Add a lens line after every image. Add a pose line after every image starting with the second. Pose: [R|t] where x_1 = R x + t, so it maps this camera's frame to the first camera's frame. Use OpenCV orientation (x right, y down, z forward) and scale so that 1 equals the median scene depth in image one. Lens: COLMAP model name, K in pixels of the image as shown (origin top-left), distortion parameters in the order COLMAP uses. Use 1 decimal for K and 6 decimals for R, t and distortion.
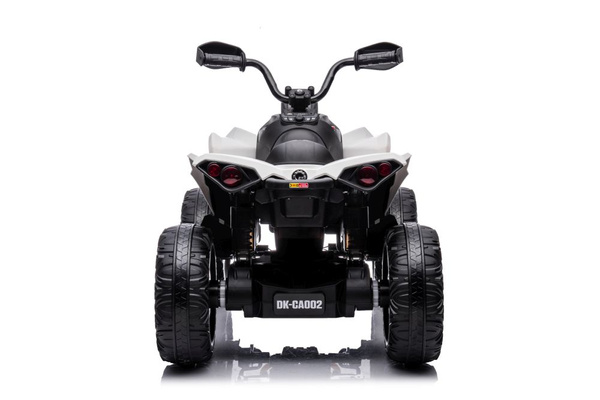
lens RADIAL K [[1155.0, 0, 300.5], [0, 1155.0, 201.9], [0, 0, 1]] dist [0.358416, 0.000000]
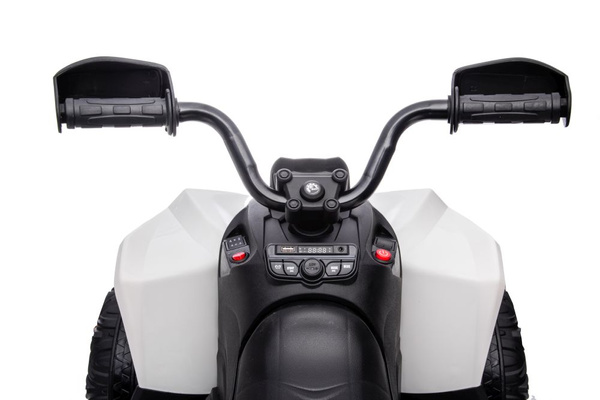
lens RADIAL K [[634.2, 0, 301.1], [0, 634.2, 201.4], [0, 0, 1]] dist [0.015179, 0.000000]
pose [[0.999984, -0.002433, 0.005101, -0.005650], [0.000692, 0.948480, 0.316836, -0.161197], [-0.005609, -0.316827, 0.948467, 0.784396]]
